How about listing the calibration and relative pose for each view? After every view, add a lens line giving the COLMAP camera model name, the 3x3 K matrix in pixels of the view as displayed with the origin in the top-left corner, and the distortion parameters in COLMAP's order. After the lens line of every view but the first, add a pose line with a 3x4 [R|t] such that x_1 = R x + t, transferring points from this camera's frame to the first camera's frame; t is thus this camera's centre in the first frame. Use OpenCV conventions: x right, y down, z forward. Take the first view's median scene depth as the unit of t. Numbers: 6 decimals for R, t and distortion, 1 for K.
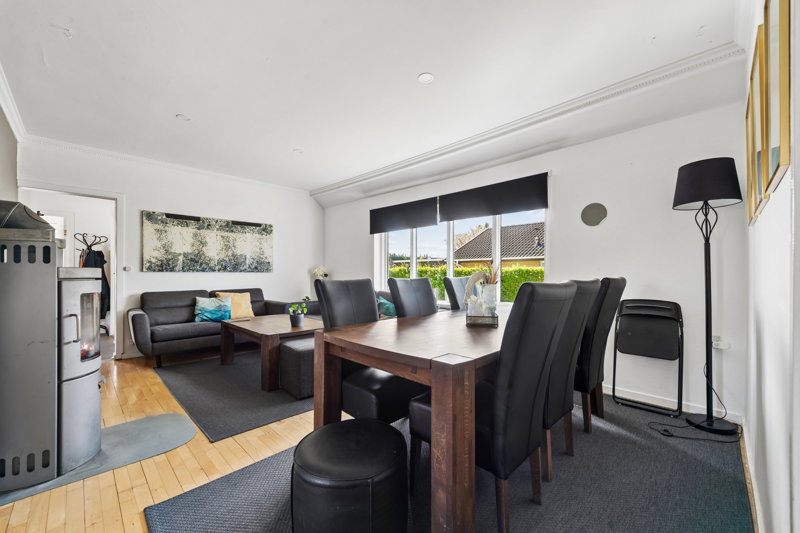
lens RADIAL K [[325.0, 0, 399.5], [0, 325.0, 268.5], [0, 0, 1]] dist [0.001340, -0.000176]
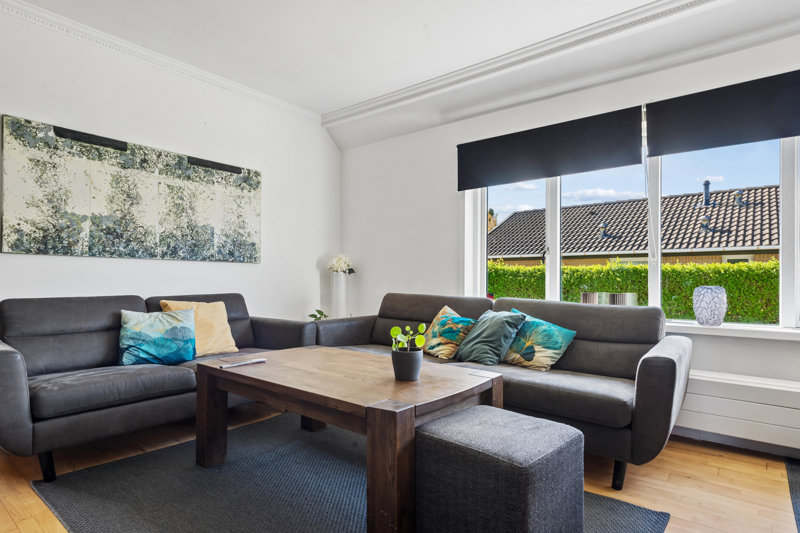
lens RADIAL K [[460.4, 0, 399.9], [0, 460.4, 270.3], [0, 0, 1]] dist [0.003243, -0.001029]
pose [[0.996656, 0.006611, 0.081441, -0.271635], [-0.006178, 0.999965, -0.005563, 0.030583], [-0.081475, 0.005042, 0.996663, 0.299348]]
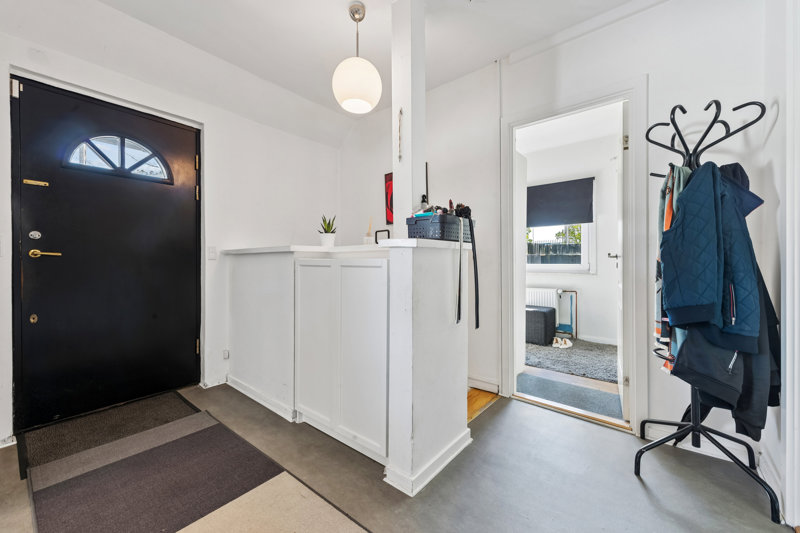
lens RADIAL K [[325.0, 0, 399.6], [0, 325.0, 262.7], [0, 0, 1]] dist [0.001340, -0.000176]
pose [[0.101476, 0.005084, -0.994825, -0.523661], [0.008854, 0.999943, 0.006013, 0.017598], [0.994799, -0.009419, 0.101426, 0.538236]]
